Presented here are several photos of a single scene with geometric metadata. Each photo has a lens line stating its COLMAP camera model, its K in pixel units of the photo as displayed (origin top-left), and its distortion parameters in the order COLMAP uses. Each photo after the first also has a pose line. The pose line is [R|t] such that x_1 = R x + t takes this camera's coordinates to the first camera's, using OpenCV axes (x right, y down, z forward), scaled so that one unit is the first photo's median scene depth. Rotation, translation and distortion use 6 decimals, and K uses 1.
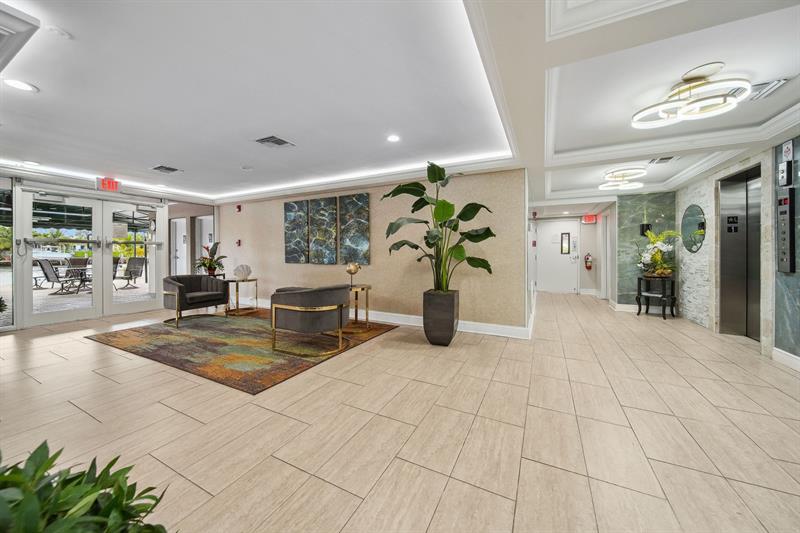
lens RADIAL K [[288.7, 0, 397.7], [0, 288.7, 251.4], [0, 0, 1]] dist [0.001218, -0.002444]
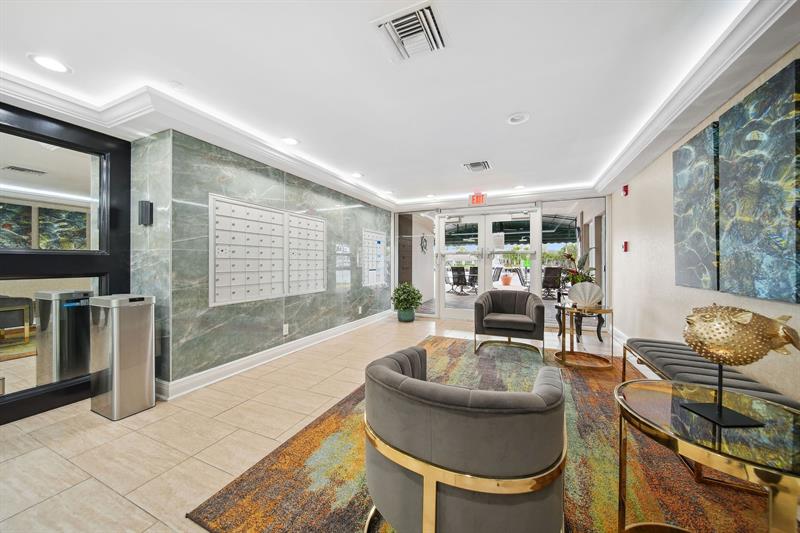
lens RADIAL K [[284.3, 0, 401.1], [0, 284.3, 263.1], [0, 0, 1]] dist [0.000385, -0.002168]
pose [[0.058344, -0.000589, -0.998296, 0.030518], [0.002511, 0.999997, -0.000444, 0.004536], [0.998293, -0.002481, 0.058345, 0.592485]]
